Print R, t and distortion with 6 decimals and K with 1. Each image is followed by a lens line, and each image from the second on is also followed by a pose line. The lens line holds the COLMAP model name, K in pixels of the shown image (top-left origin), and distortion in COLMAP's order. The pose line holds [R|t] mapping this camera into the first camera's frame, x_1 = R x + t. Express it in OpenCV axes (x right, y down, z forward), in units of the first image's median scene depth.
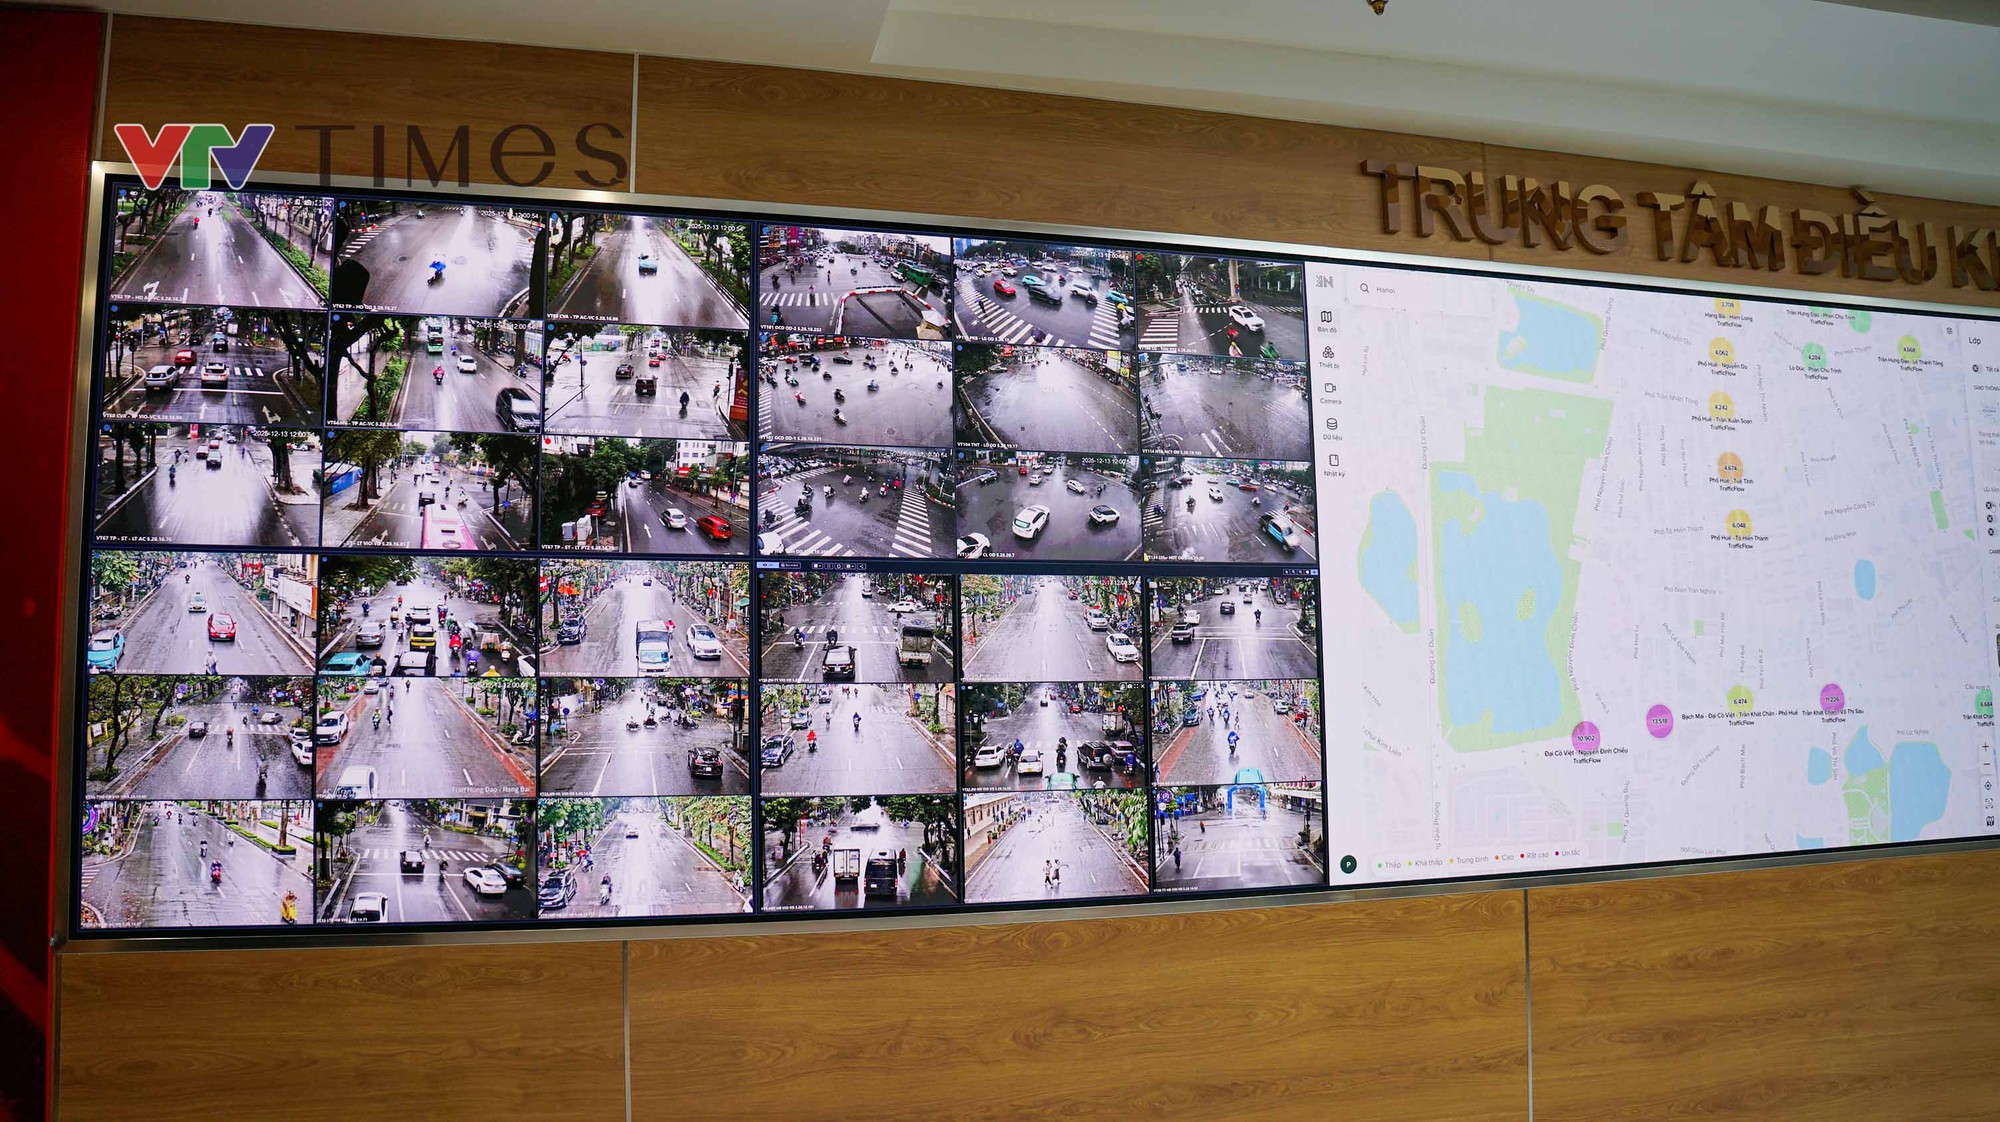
lens RADIAL K [[1542.1, 0, 1000.0], [0, 1542.1, 561.0], [0, 0, 1]] dist [-0.066084, 0.003087]
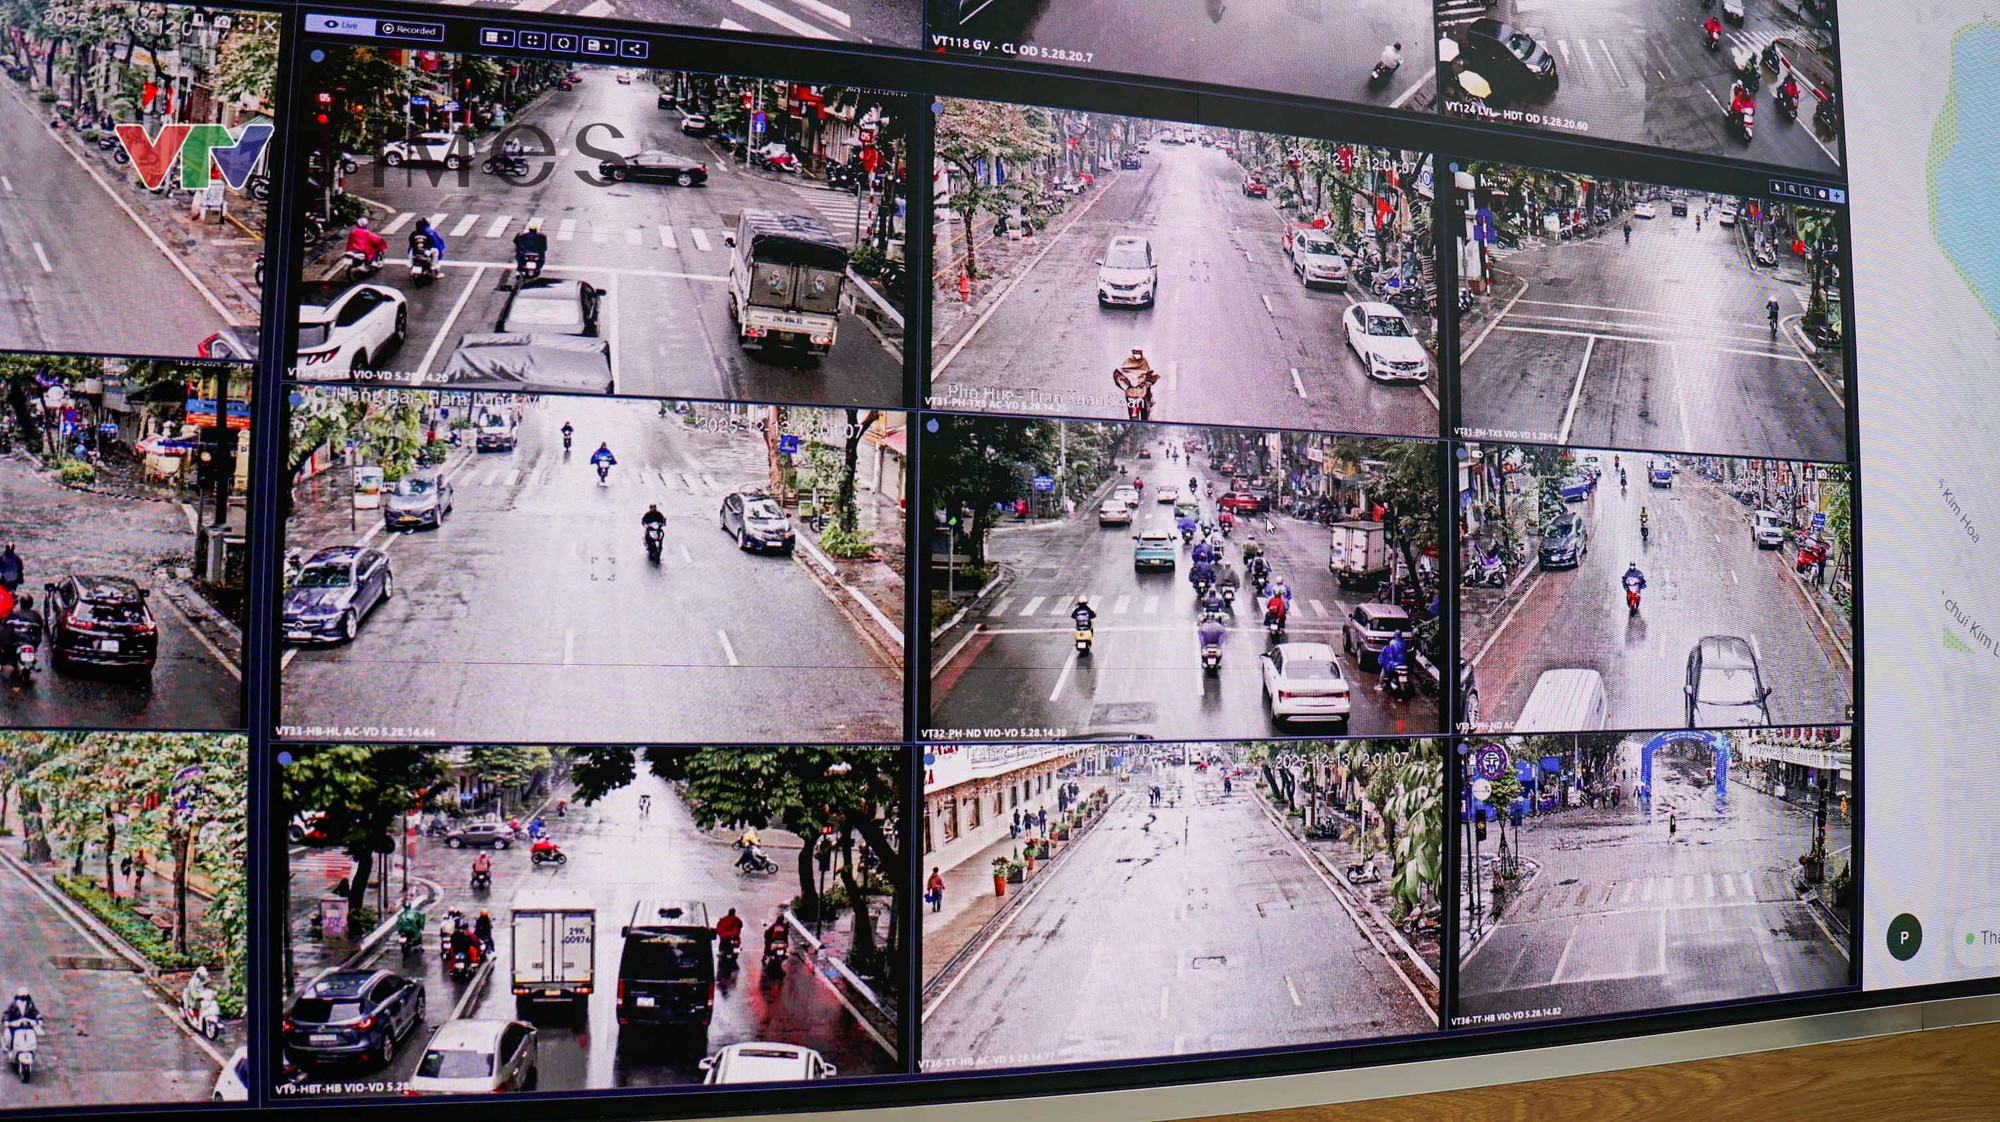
lens RADIAL K [[1585.8, 0, 1000.0], [0, 1585.8, 561.0], [0, 0, 1]] dist [-0.106045, 0.005352]
pose [[0.999541, 0.028570, 0.010110, -0.011858], [-0.029162, 0.997502, 0.064338, 0.087935], [-0.008246, -0.064603, 0.997877, 0.652268]]
